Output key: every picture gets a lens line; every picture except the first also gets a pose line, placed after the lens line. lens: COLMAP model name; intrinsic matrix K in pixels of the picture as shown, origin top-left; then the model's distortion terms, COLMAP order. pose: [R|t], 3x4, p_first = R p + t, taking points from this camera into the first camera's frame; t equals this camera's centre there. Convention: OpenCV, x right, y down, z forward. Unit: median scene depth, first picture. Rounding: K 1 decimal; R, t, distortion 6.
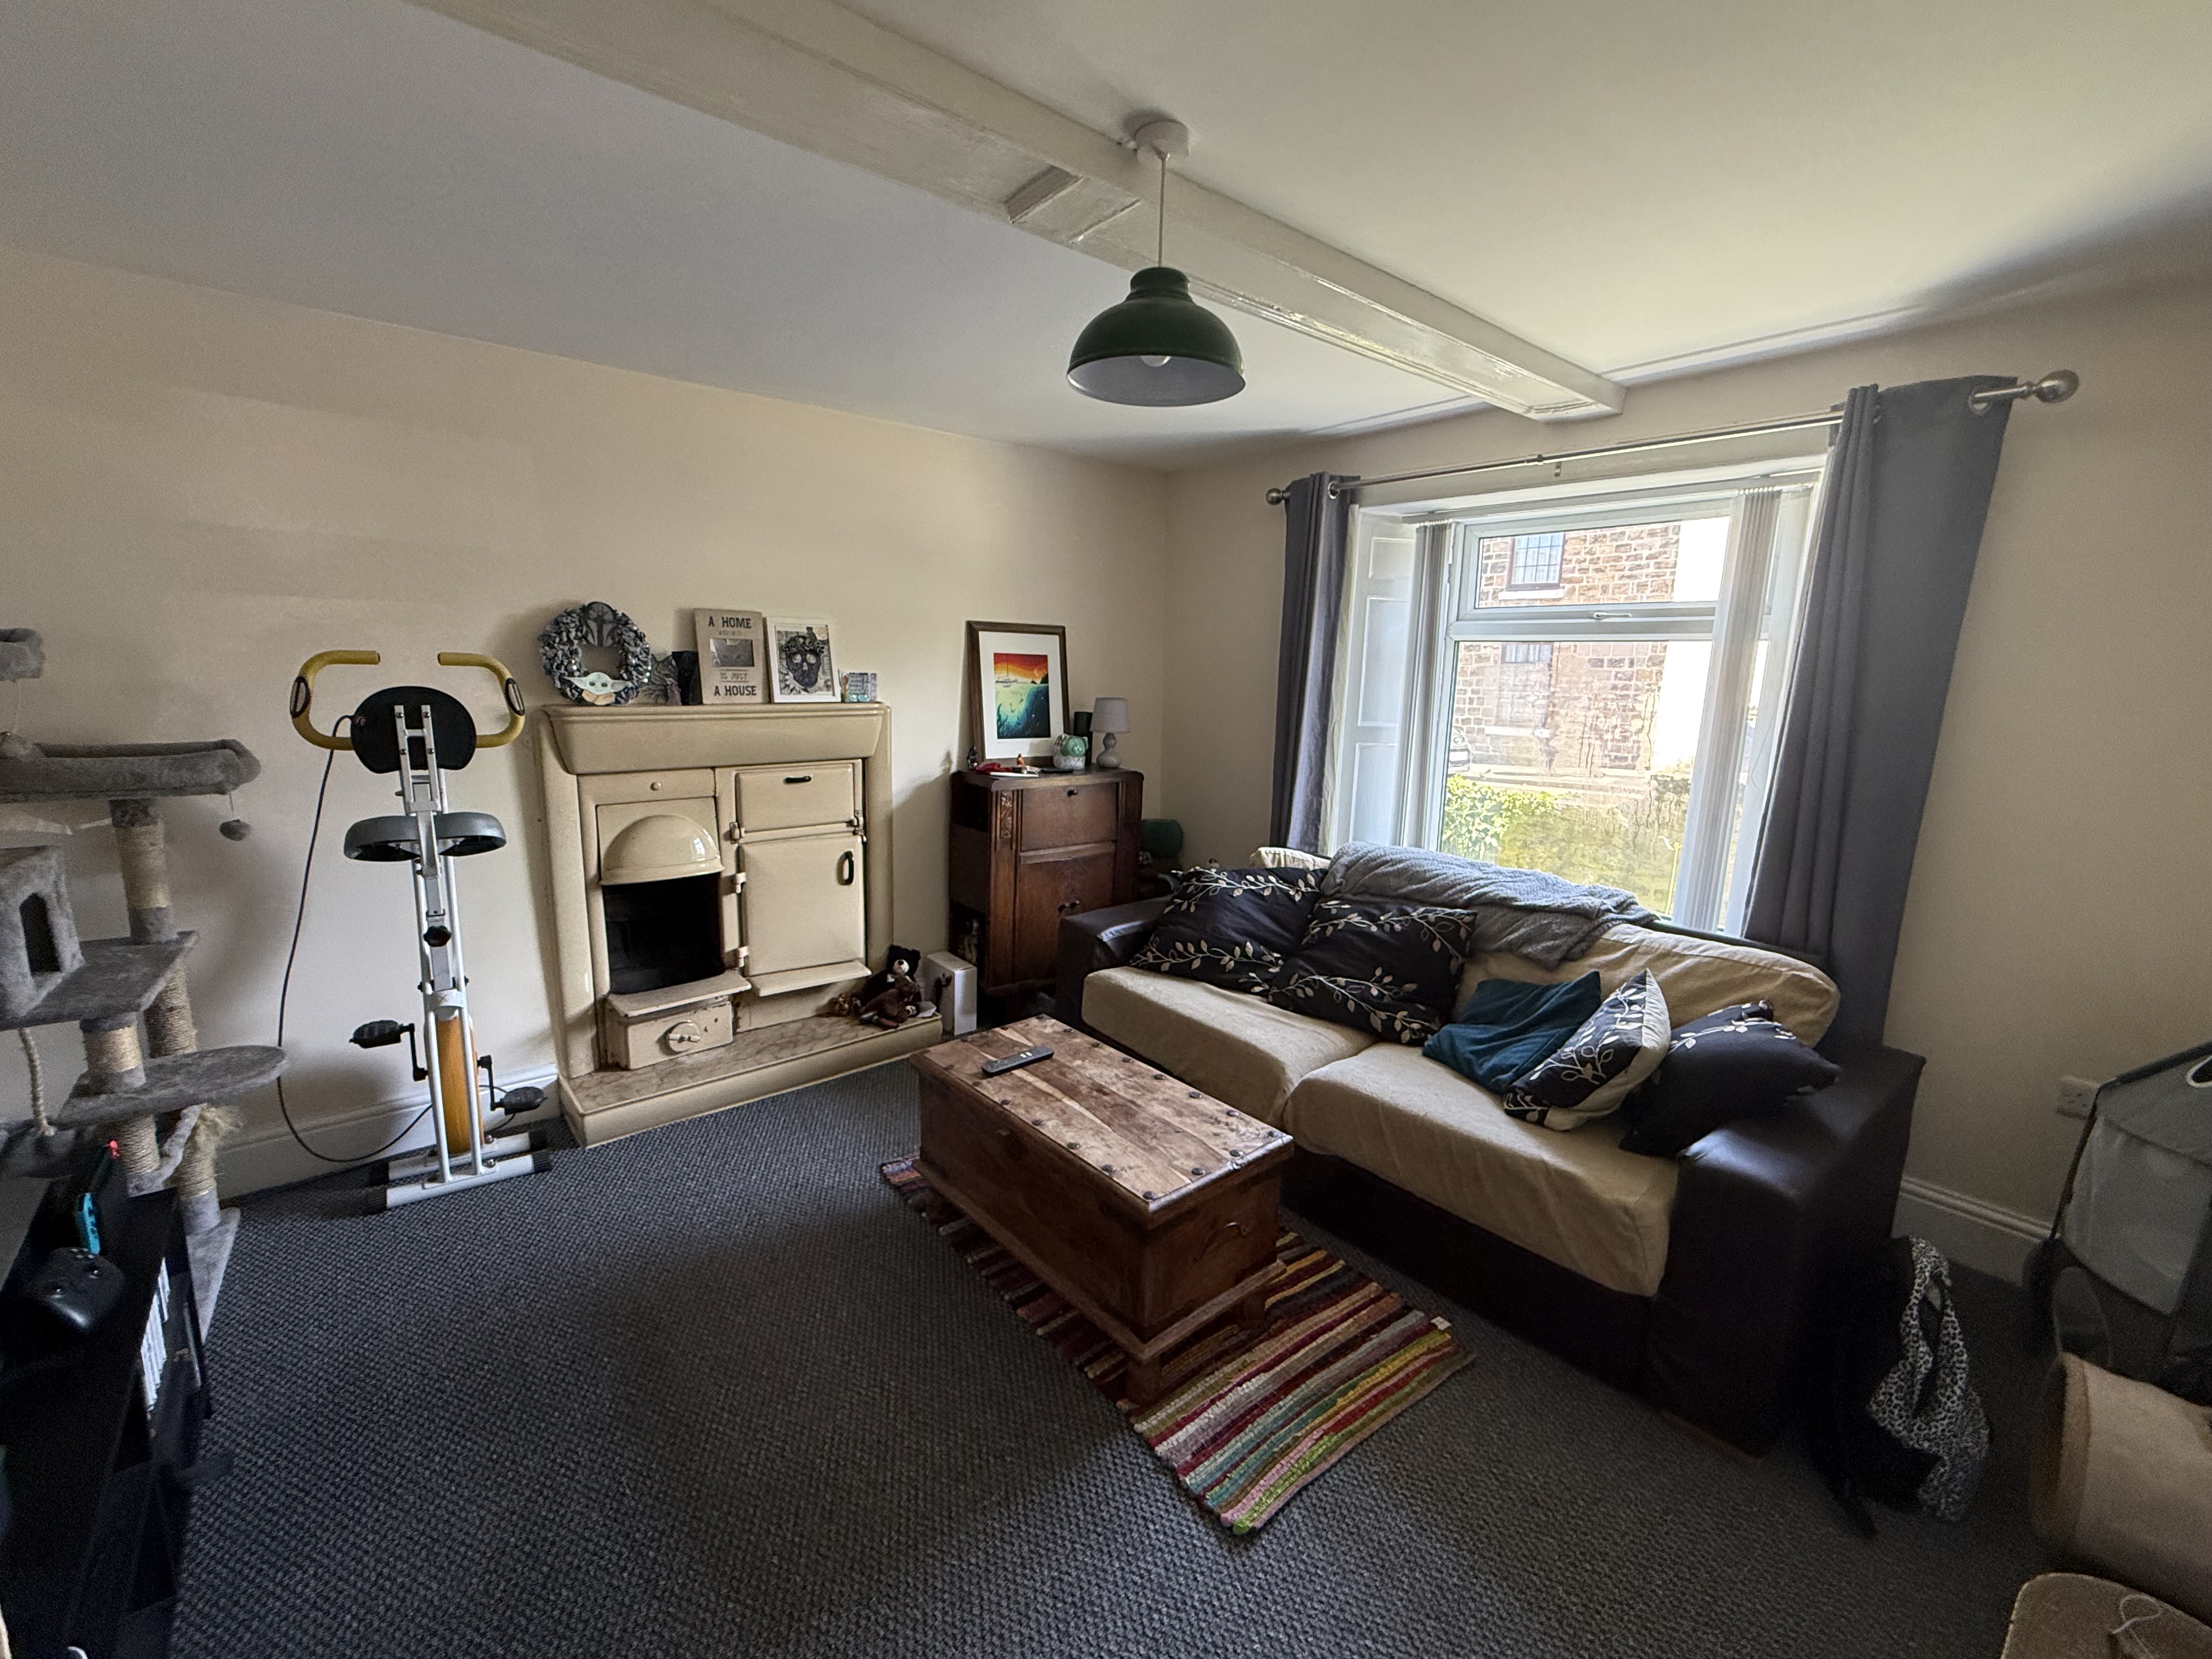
lens RADIAL K [[887.3, 0, 1106.0], [0, 887.3, 829.5], [0, 0, 1]] dist [0.001350, 0.000128]
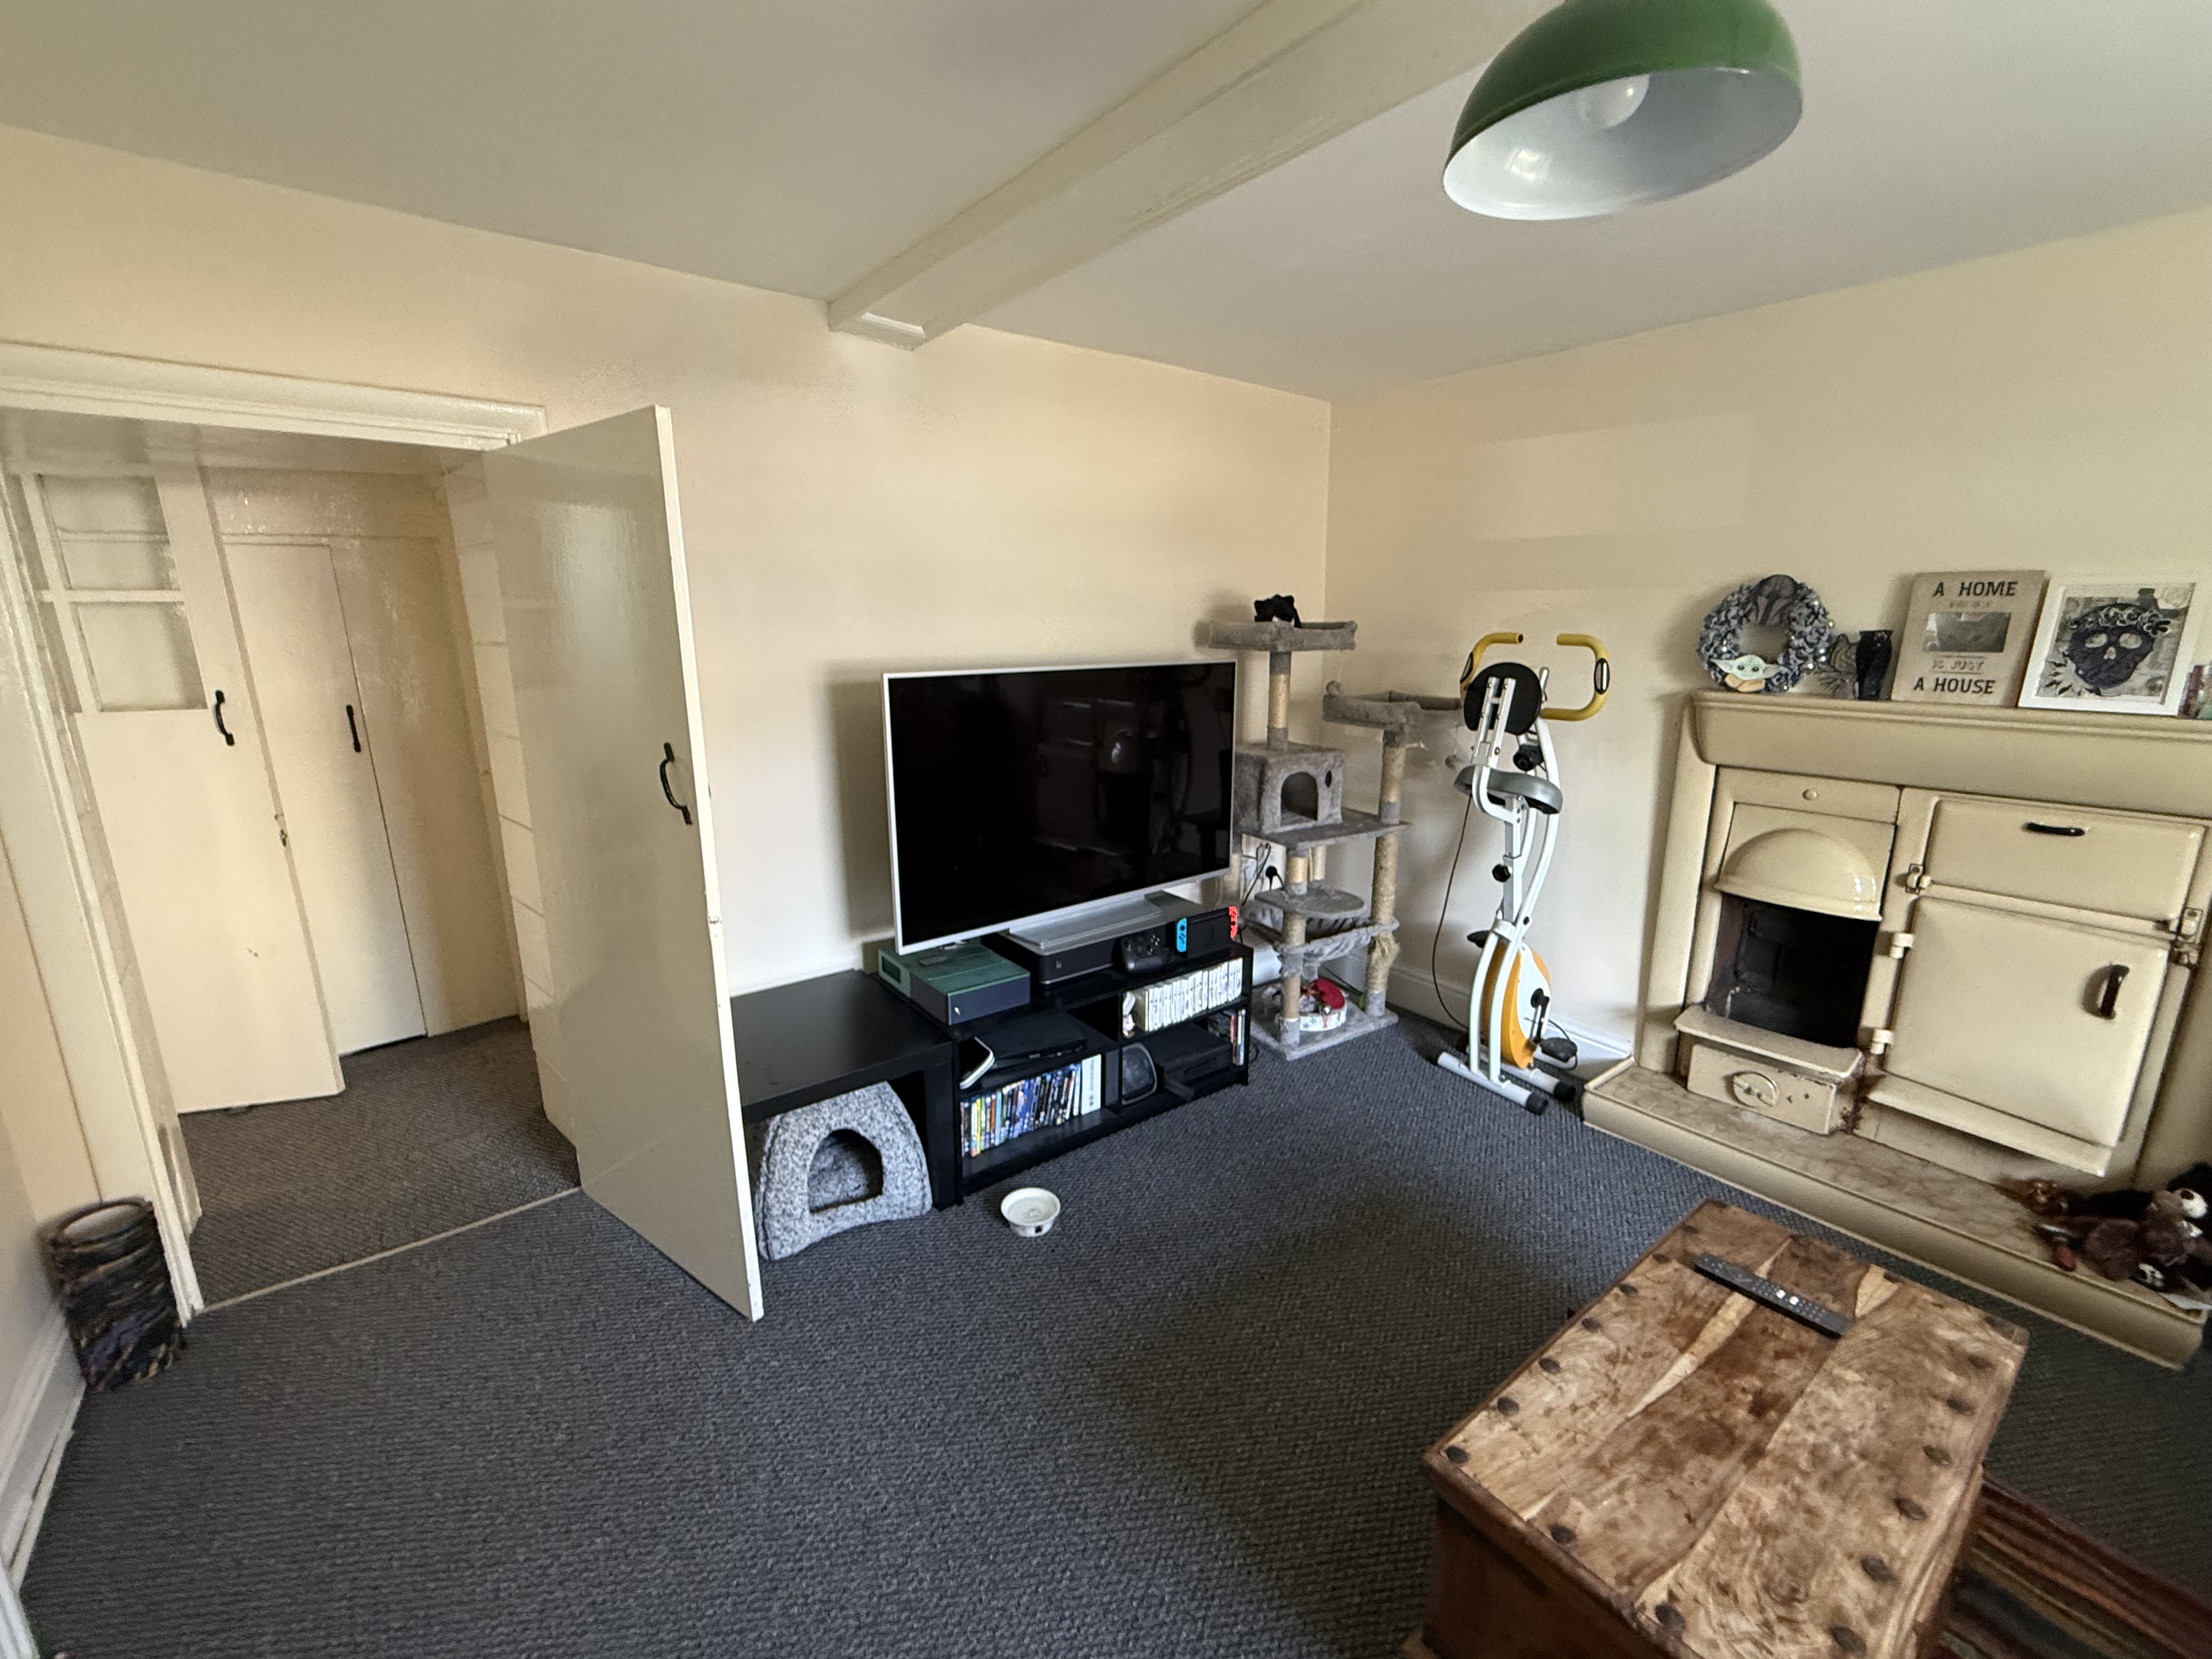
lens RADIAL K [[885.3, 0, 1103.5], [0, 885.3, 830.7], [0, 0, 1]] dist [0.000373, -0.000073]
pose [[-0.001844, 0.212423, -0.977176, 0.312232], [-0.192349, 0.958855, 0.208803, -0.062934], [0.981325, 0.188344, 0.039091, 0.330526]]
